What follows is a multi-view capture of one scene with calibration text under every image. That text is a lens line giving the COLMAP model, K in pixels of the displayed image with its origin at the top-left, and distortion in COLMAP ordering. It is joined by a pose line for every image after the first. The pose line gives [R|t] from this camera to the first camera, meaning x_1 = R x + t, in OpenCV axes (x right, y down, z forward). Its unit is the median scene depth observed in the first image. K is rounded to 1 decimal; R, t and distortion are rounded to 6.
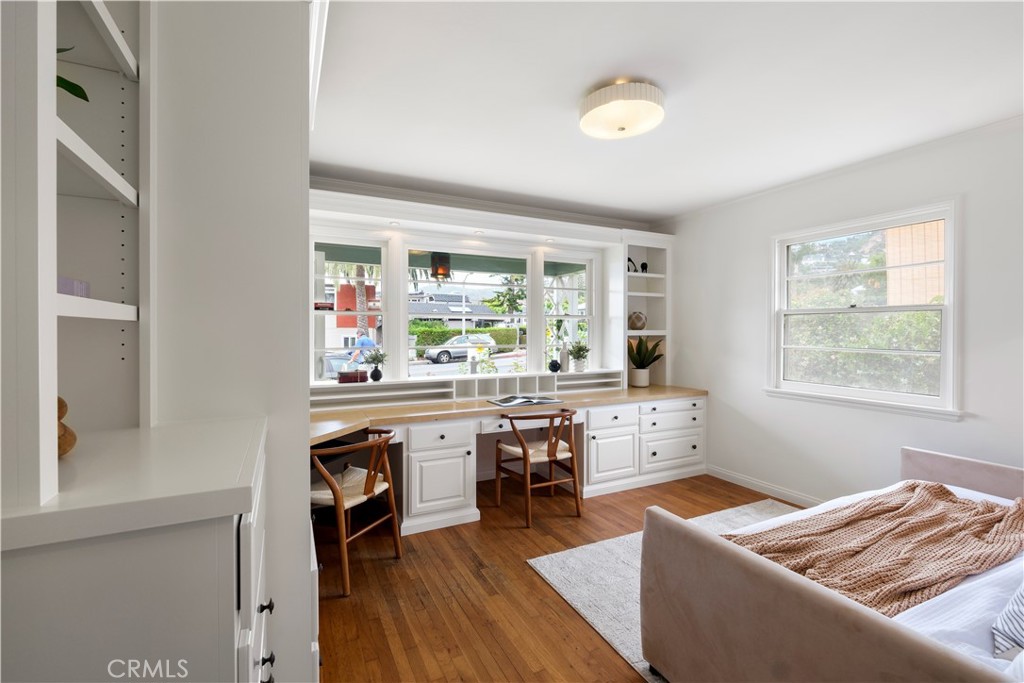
lens RADIAL K [[448.8, 0, 510.1], [0, 448.8, 335.4], [0, 0, 1]] dist [0.000568, -0.001265]
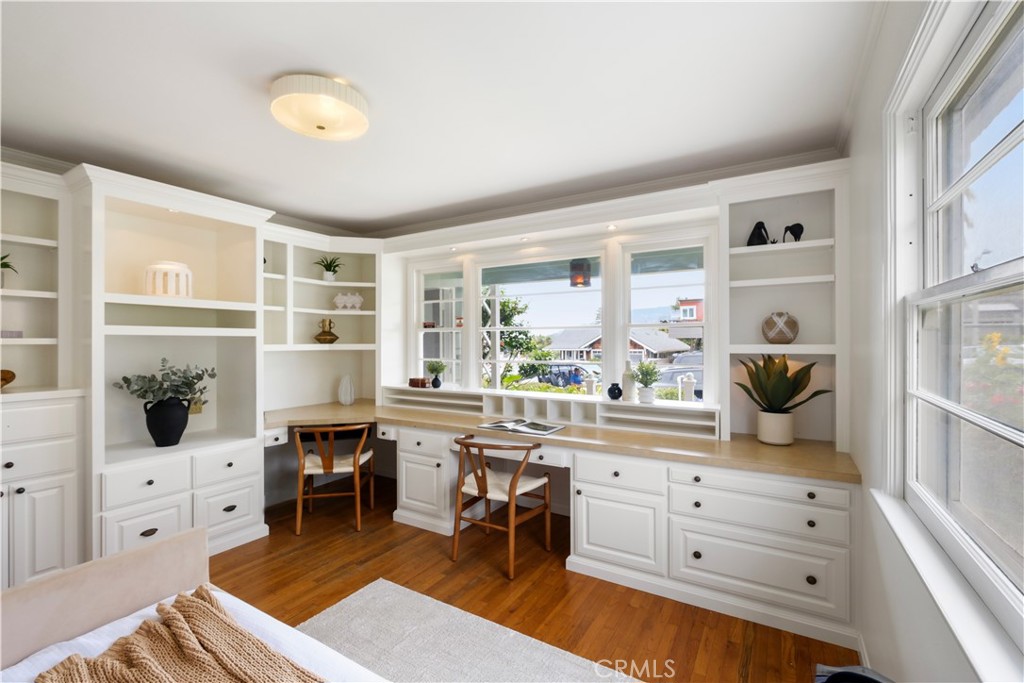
lens RADIAL K [[448.8, 0, 509.8], [0, 448.8, 341.3], [0, 0, 1]] dist [0.000568, -0.001265]
pose [[0.531660, -0.001296, -0.846957, 0.720244], [-0.004583, 0.999980, -0.004406, -0.013945], [0.846946, 0.006224, 0.531643, 0.495538]]
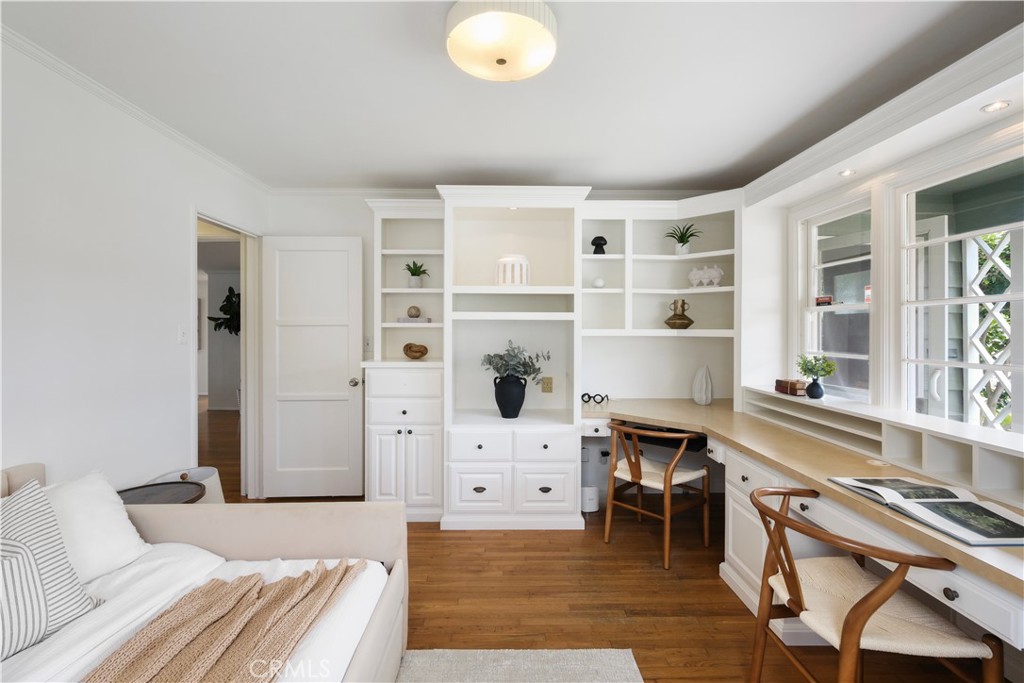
lens RADIAL K [[448.8, 0, 513.2], [0, 448.8, 328.2], [0, 0, 1]] dist [0.000568, -0.001265]
pose [[-0.428691, -0.001701, -0.903449, 0.538776], [-0.009160, 0.999955, 0.002464, -0.011271], [0.903405, 0.009332, -0.428688, 0.791260]]
